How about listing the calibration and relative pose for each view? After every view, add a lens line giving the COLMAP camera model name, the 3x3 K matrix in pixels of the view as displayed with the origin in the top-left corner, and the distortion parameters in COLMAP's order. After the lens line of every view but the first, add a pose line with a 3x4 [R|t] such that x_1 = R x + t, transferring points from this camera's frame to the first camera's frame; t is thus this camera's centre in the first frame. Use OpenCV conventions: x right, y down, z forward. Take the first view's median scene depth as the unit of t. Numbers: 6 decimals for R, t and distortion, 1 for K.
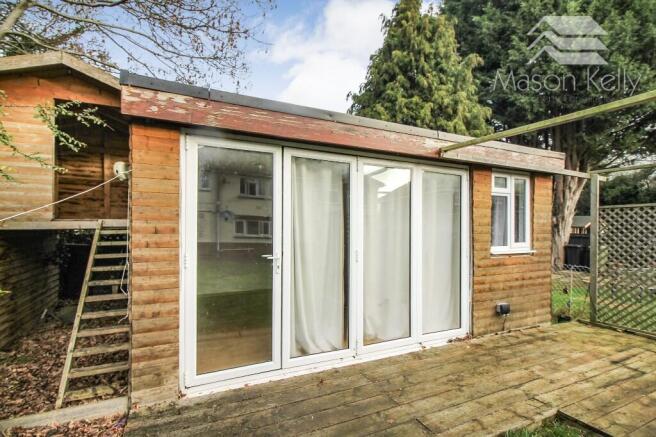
lens RADIAL K [[319.1, 0, 314.9], [0, 319.1, 233.3], [0, 0, 1]] dist [-0.000789, -0.000095]
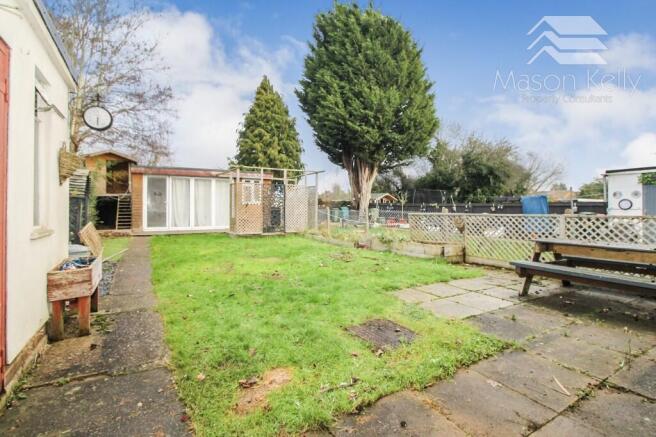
lens RADIAL K [[319.1, 0, 328.4], [0, 319.1, 214.4], [0, 0, 1]] dist [-0.000789, -0.000095]
pose [[0.996817, -0.003139, 0.079656, 1.594570], [0.002512, 0.999965, 0.007975, 0.202404], [-0.079678, -0.007750, 0.996790, -3.232488]]
